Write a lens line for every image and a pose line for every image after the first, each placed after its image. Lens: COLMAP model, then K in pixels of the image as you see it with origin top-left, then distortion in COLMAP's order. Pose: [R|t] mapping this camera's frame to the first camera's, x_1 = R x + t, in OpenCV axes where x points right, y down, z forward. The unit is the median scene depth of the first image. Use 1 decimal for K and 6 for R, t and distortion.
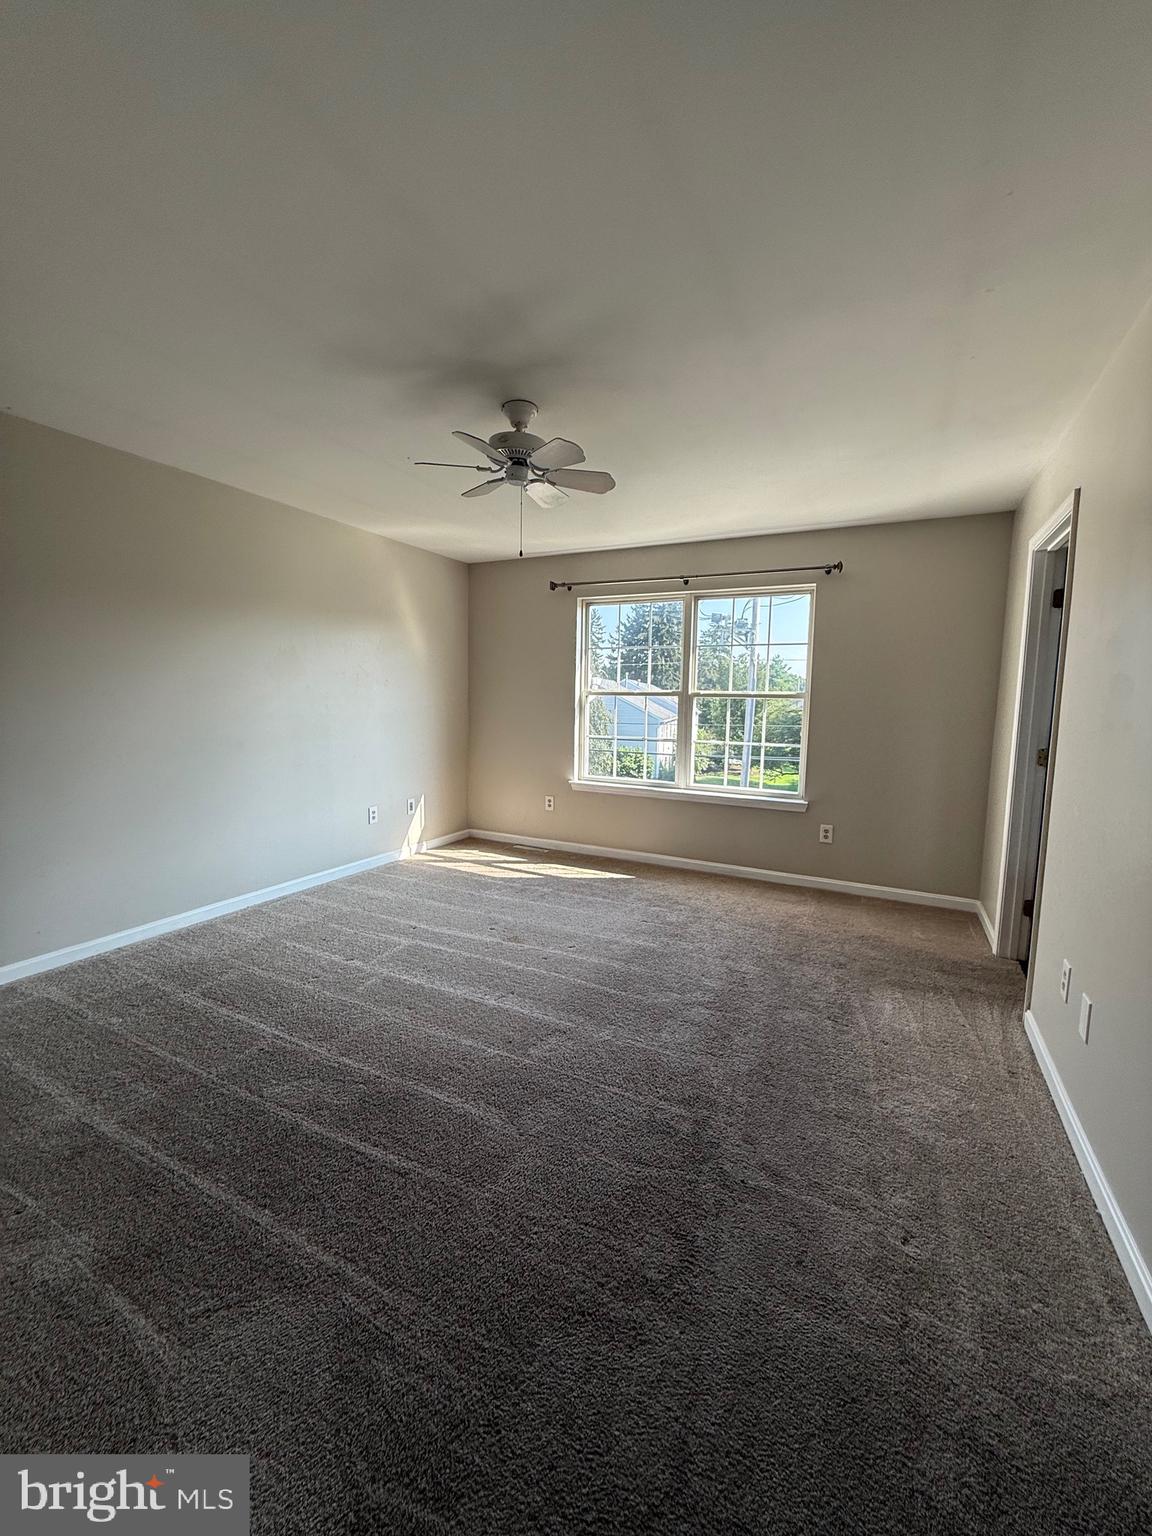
lens RADIAL K [[610.1, 0, 579.1], [0, 610.1, 767.6], [0, 0, 1]] dist [0.000557, -0.000369]
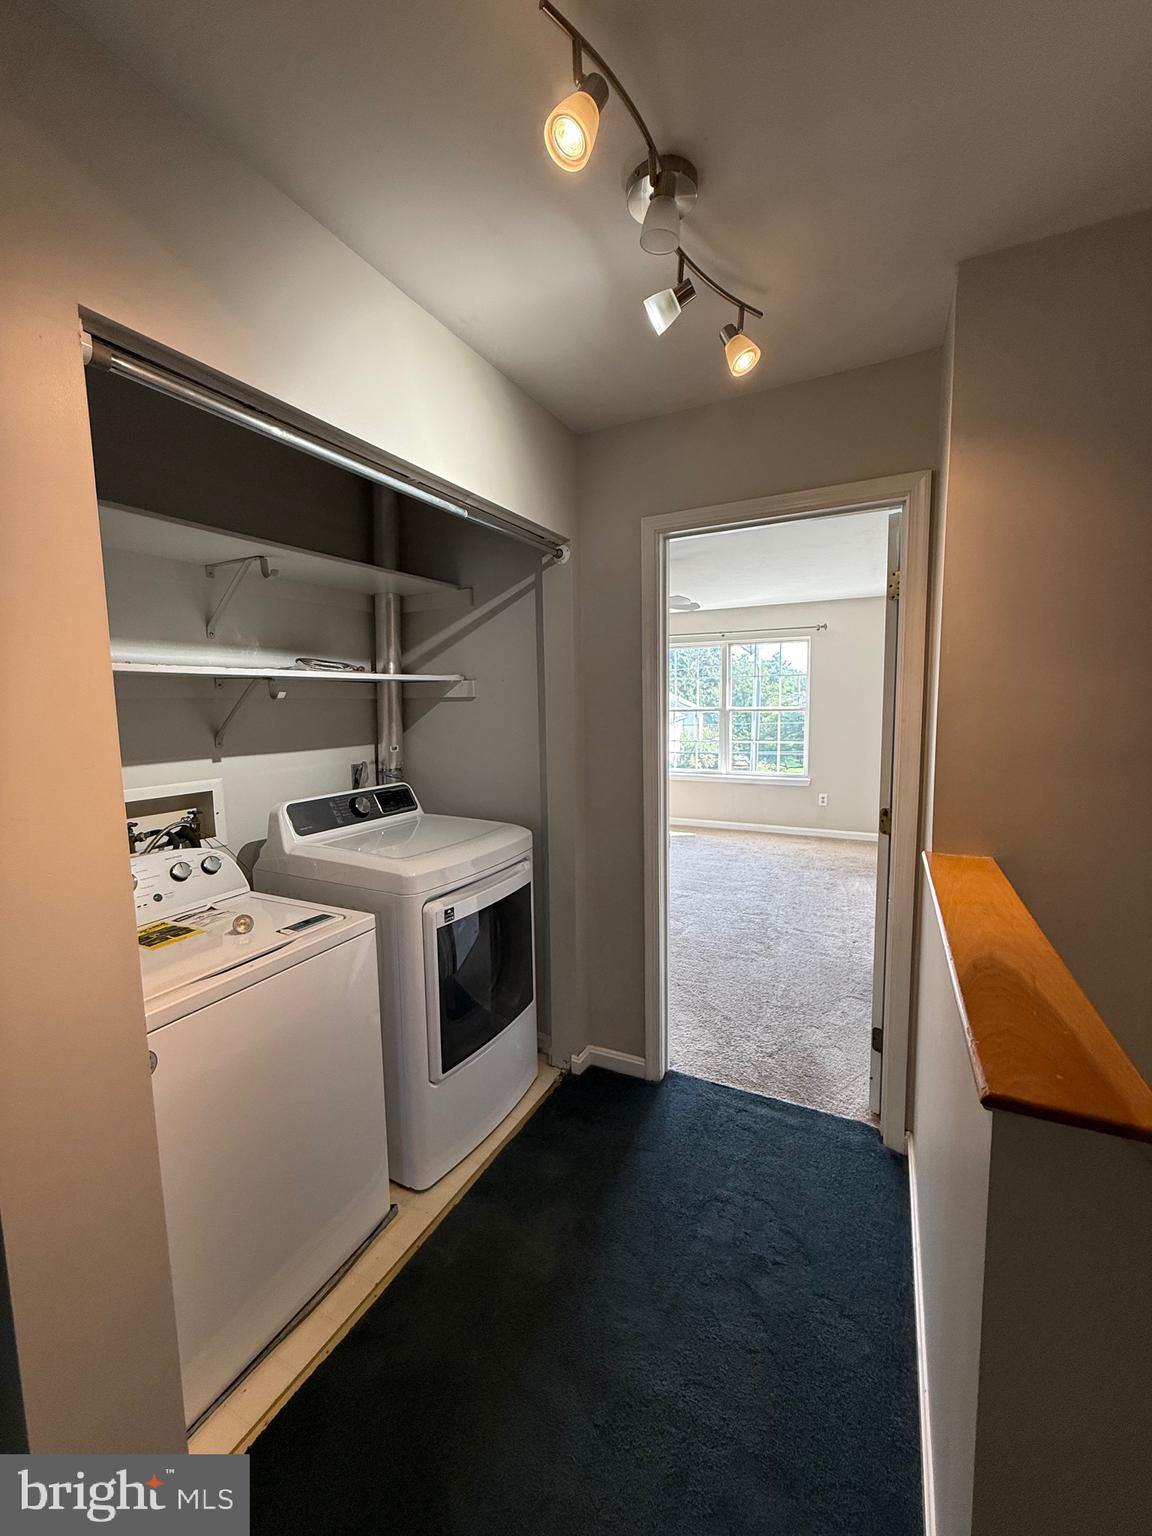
lens RADIAL K [[610.1, 0, 576.0], [0, 610.1, 765.1], [0, 0, 1]] dist [0.000557, -0.000369]
pose [[0.999398, -0.033150, -0.010231, -0.179482], [0.033076, 0.999426, -0.007324, 0.011009], [0.010468, 0.006981, 0.999921, -0.492642]]
